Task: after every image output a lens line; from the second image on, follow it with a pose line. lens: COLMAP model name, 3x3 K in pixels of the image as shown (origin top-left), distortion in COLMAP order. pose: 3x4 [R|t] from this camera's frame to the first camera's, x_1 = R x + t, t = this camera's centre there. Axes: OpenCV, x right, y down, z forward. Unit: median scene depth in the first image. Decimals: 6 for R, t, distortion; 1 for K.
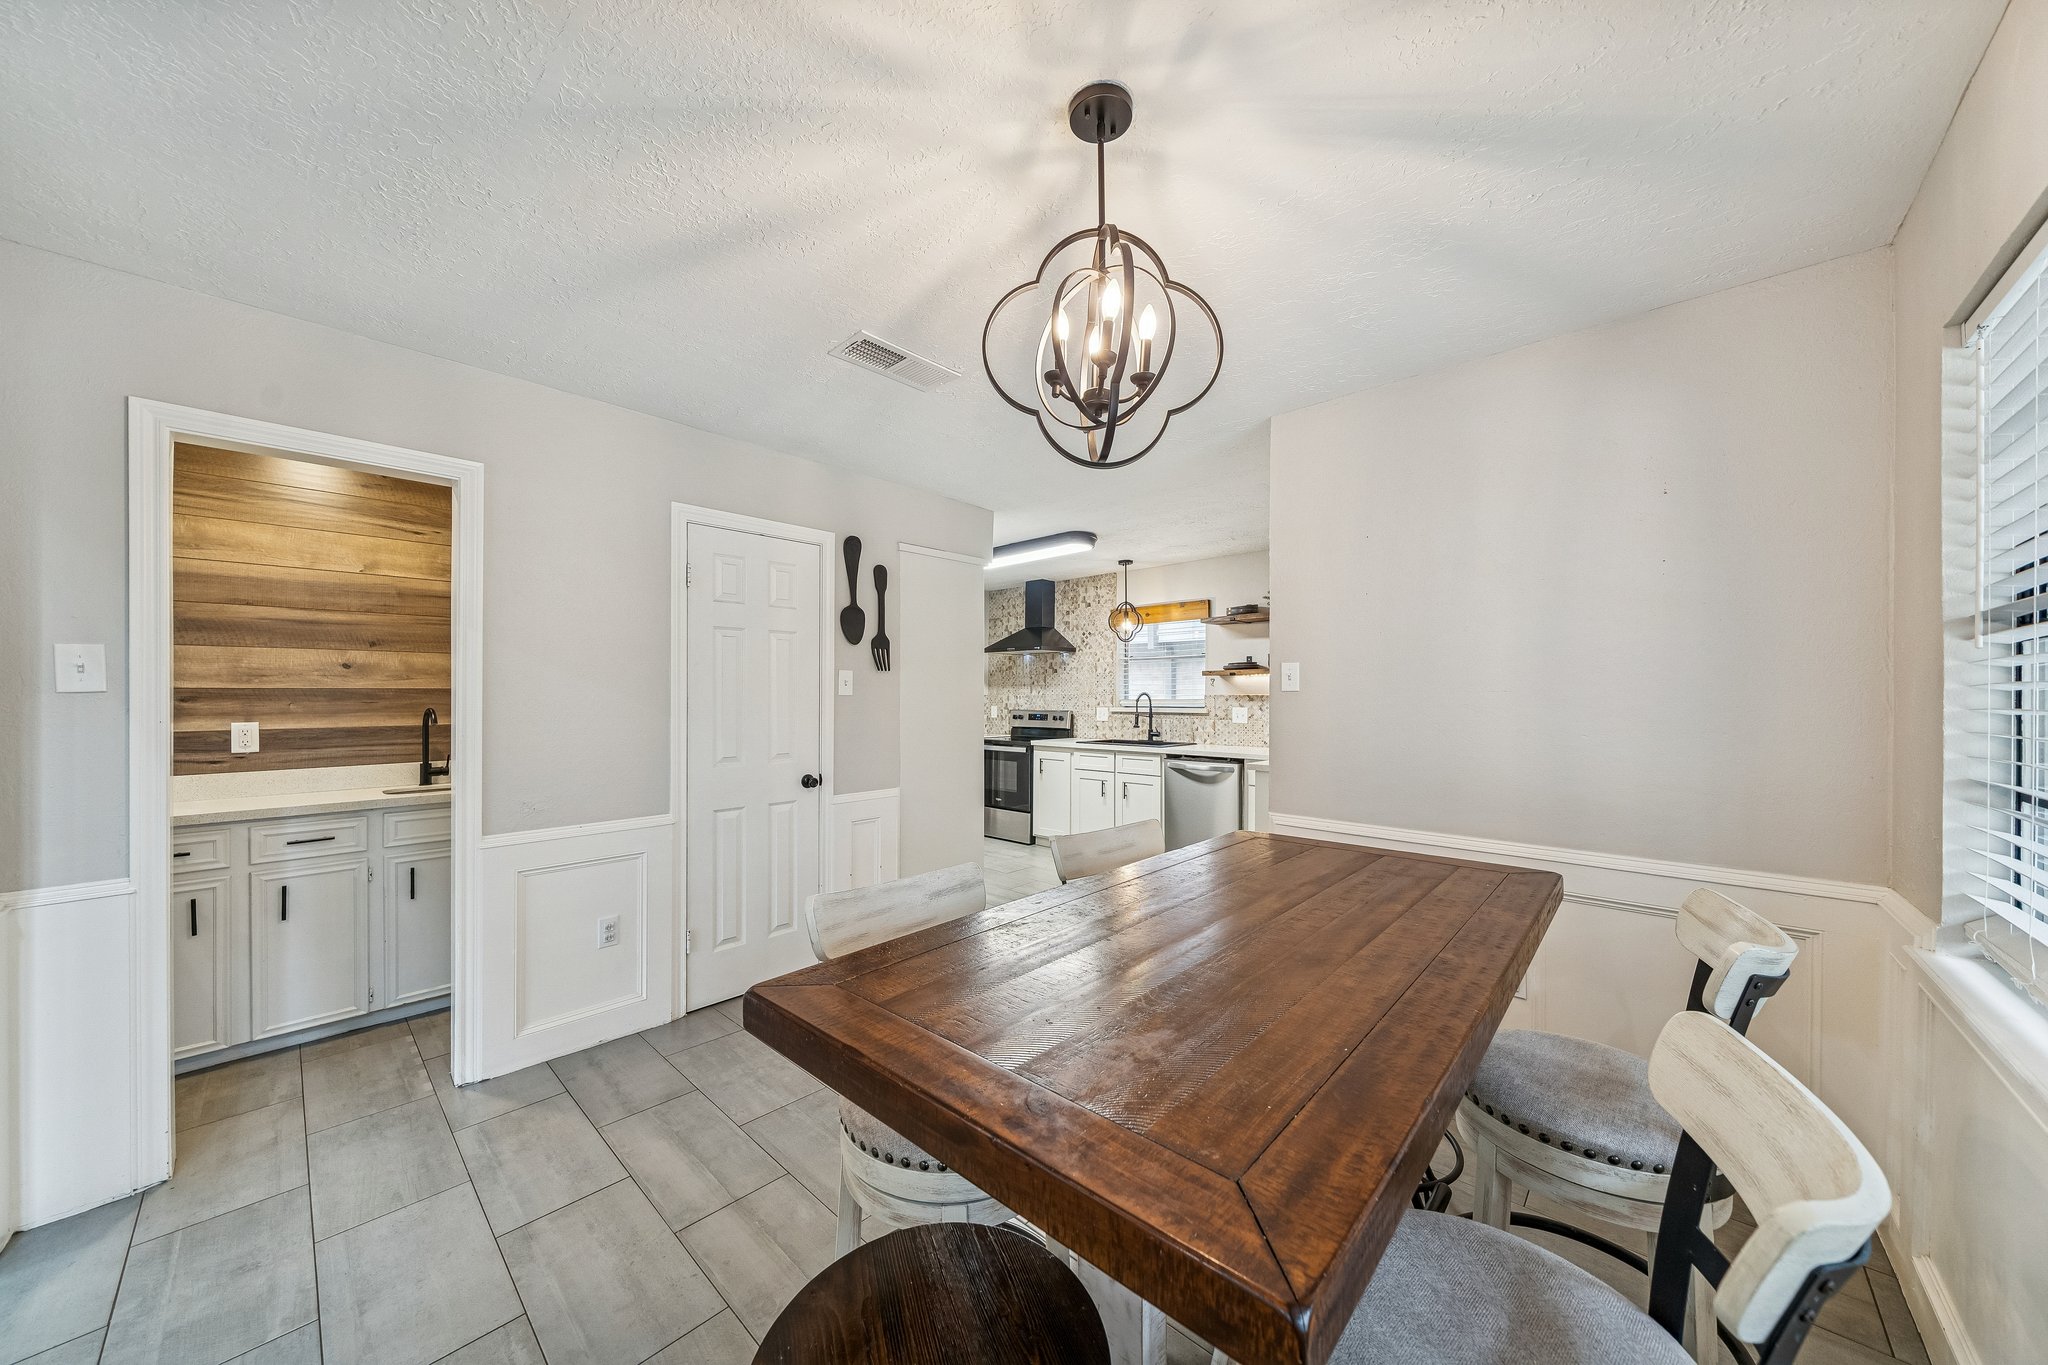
lens RADIAL K [[701.6, 0, 1024.0], [0, 701.6, 682.5], [0, 0, 1]] dist [0.000008, -0.000001]
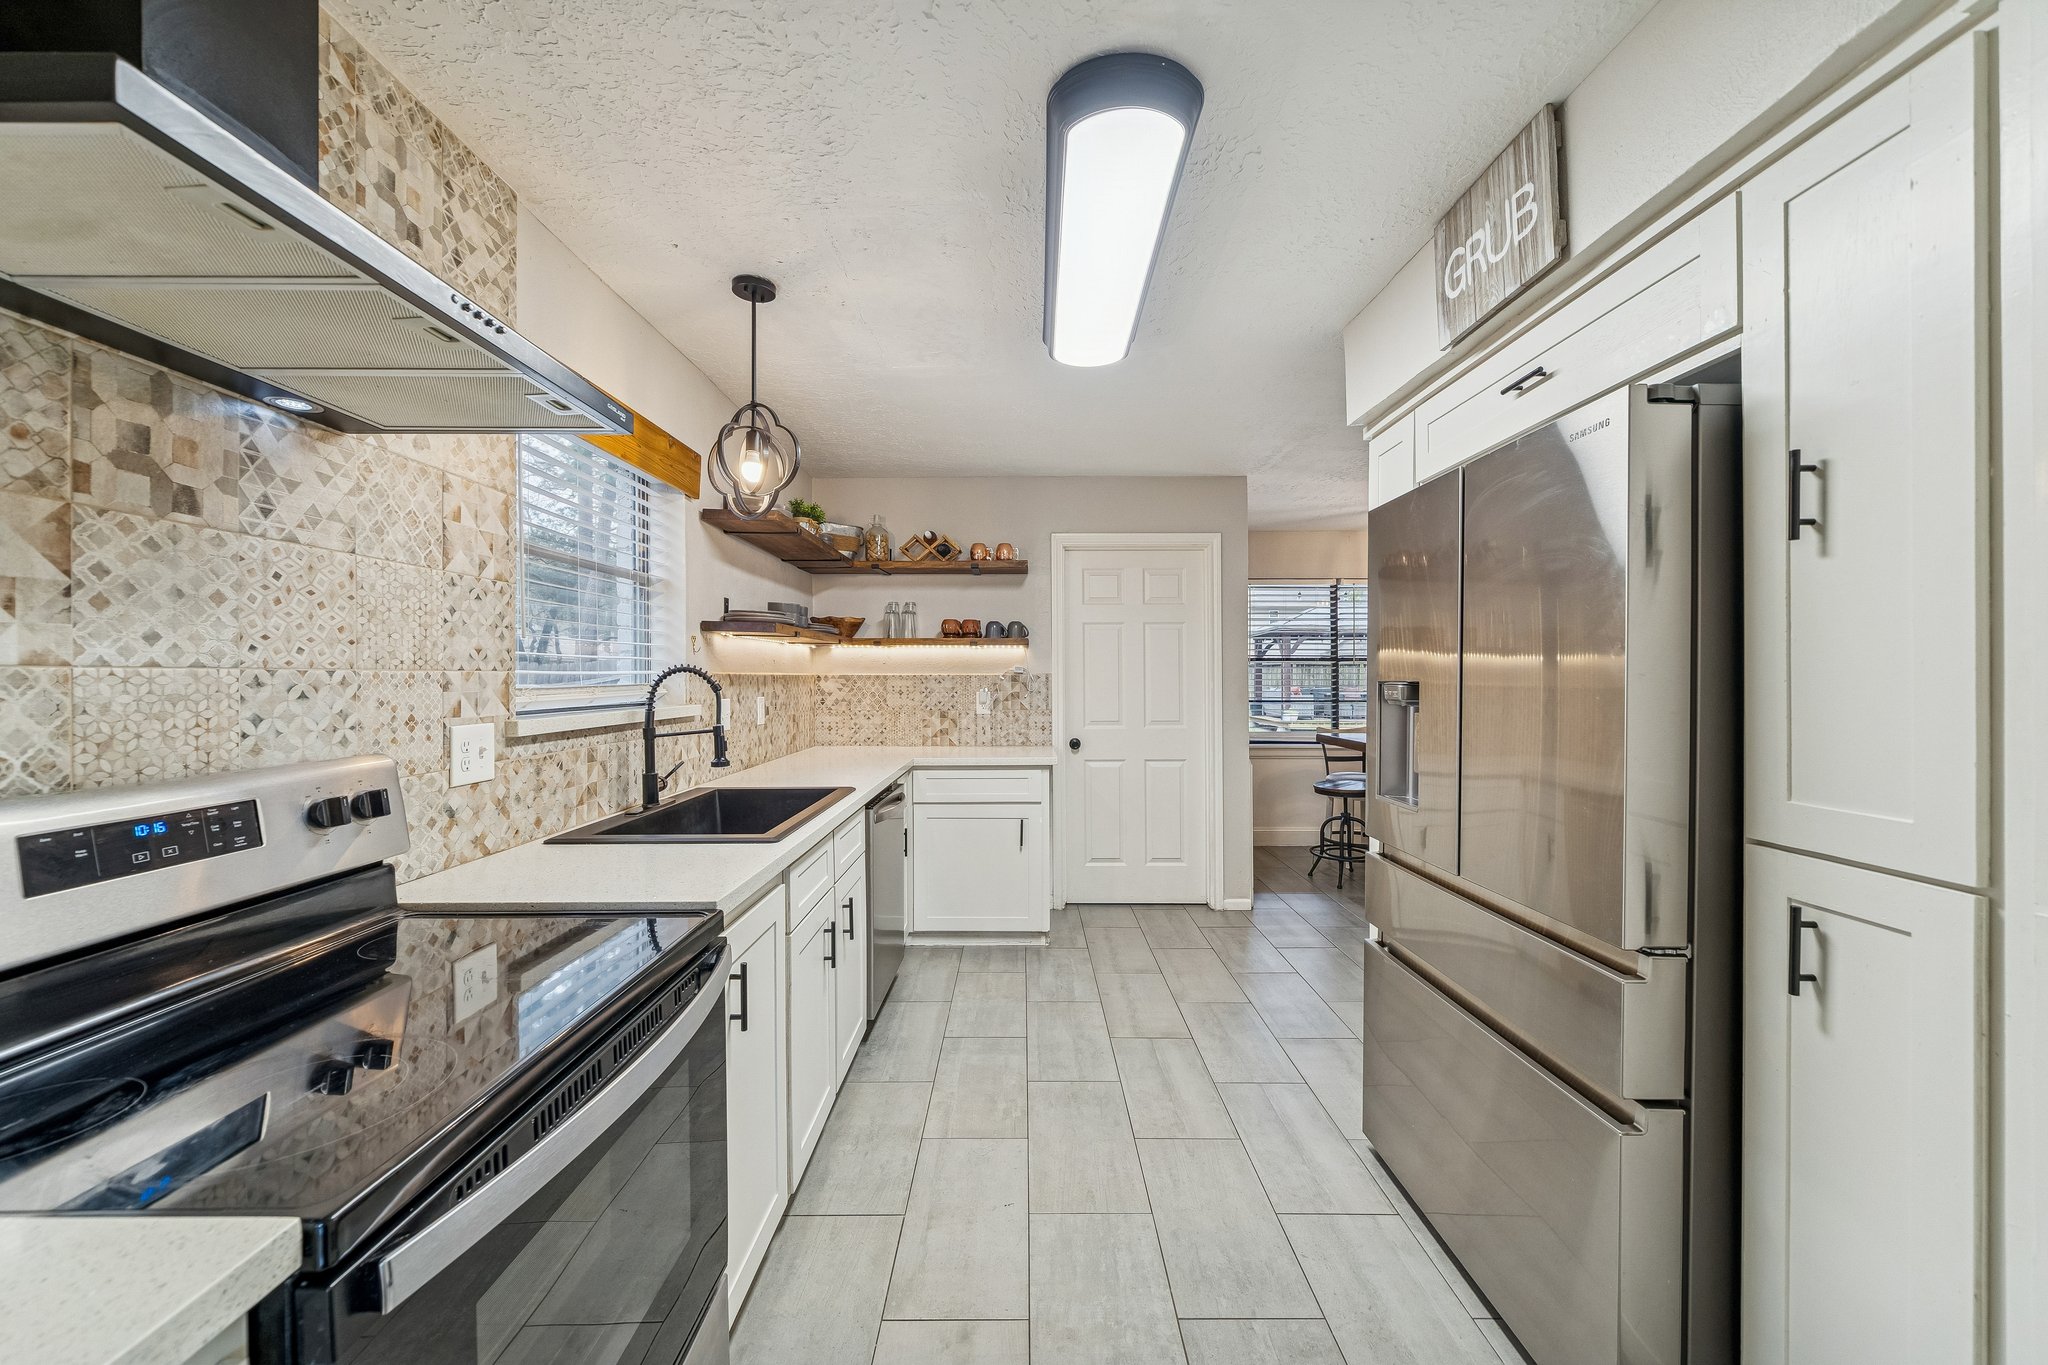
lens RADIAL K [[745.8, 0, 1024.0], [0, 745.8, 682.5], [0, 0, 1]] dist [-0.000123, -0.000009]
pose [[-0.683315, 0.001724, 0.730121, -0.192354], [-0.001603, 0.999991, -0.003861, 0.022343], [-0.730122, -0.003809, -0.683307, 1.030377]]
